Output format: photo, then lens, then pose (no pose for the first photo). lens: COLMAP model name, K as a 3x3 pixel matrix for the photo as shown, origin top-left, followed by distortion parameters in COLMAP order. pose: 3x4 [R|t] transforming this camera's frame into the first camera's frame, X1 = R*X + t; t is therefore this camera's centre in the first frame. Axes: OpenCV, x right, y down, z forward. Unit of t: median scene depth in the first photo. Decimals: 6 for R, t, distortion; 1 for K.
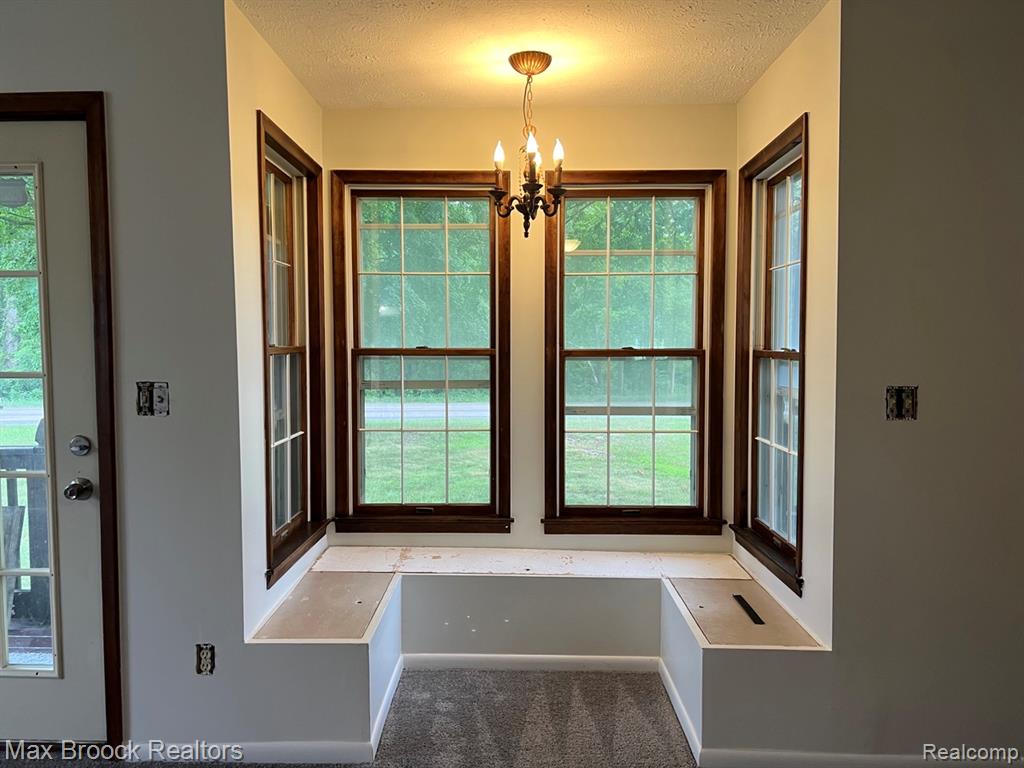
lens RADIAL K [[768.0, 0, 507.7], [0, 768.0, 377.0], [0, 0, 1]] dist [0.073128, -0.070125]
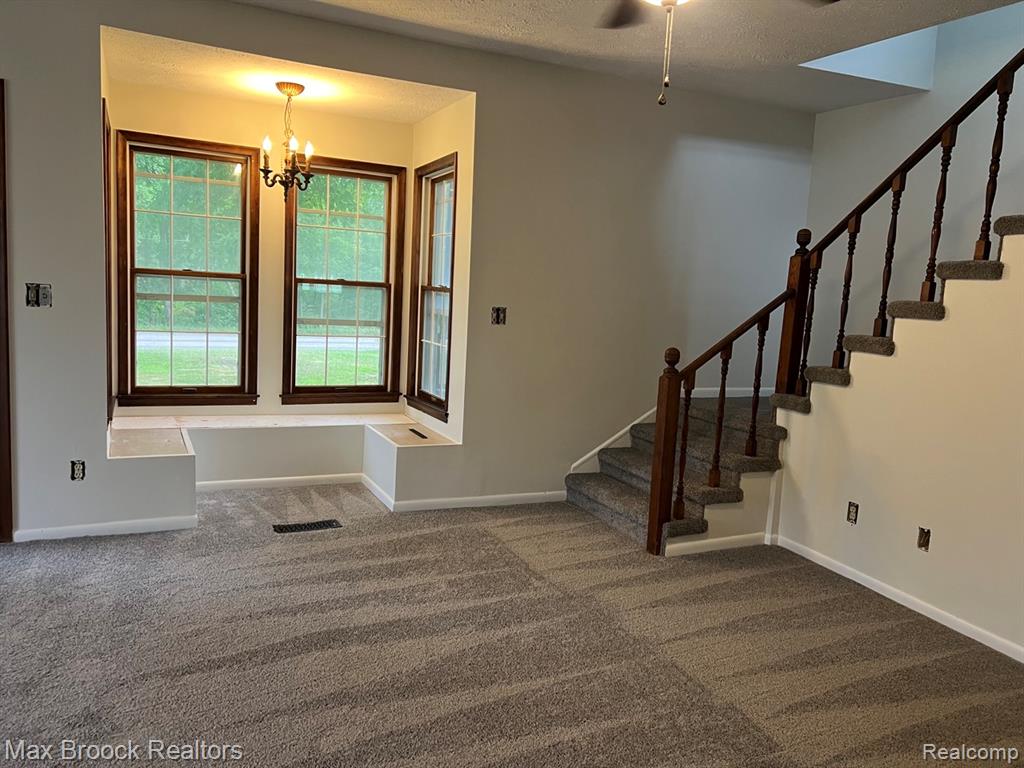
lens RADIAL K [[768.0, 0, 512.2], [0, 768.0, 377.8], [0, 0, 1]] dist [0.073128, -0.070125]
pose [[0.894087, -0.002864, 0.447884, -0.230882], [-0.034131, 0.996636, 0.074507, 0.030876], [-0.446591, -0.081903, 0.890982, -0.525003]]
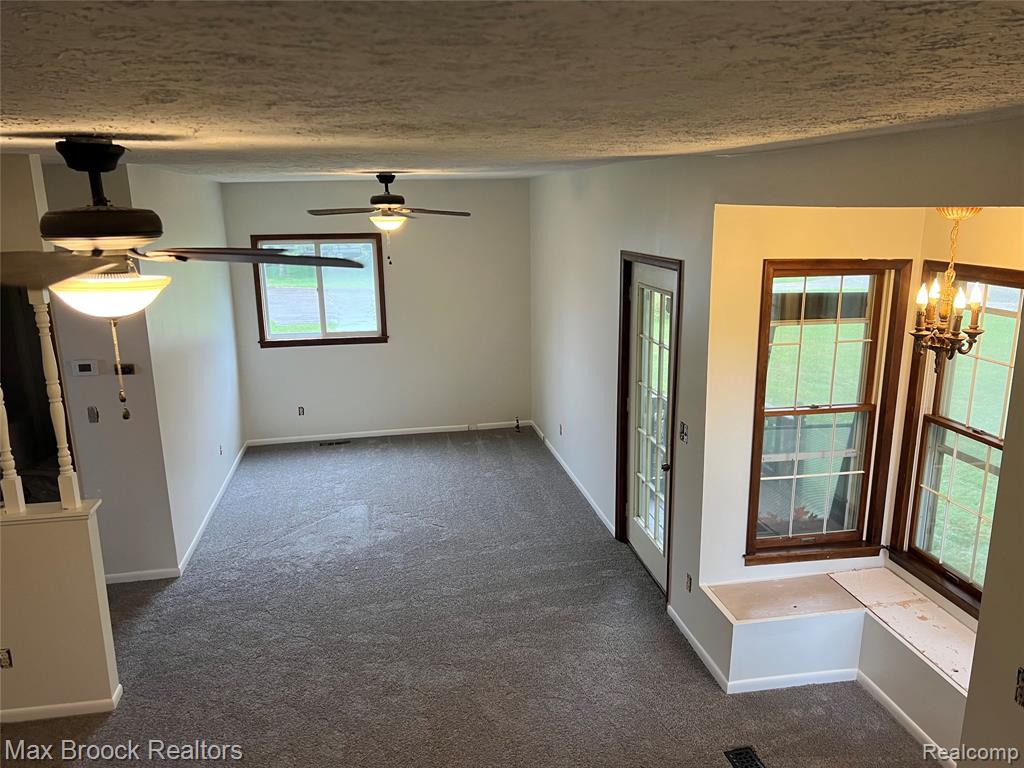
lens RADIAL K [[768.0, 0, 521.6], [0, 768.0, 386.4], [0, 0, 1]] dist [0.073128, -0.070125]
pose [[0.196487, 0.233971, -0.952182, 0.815994], [-0.047147, 0.972244, 0.229171, -0.335309], [0.979372, -0.000136, 0.202064, 0.203708]]
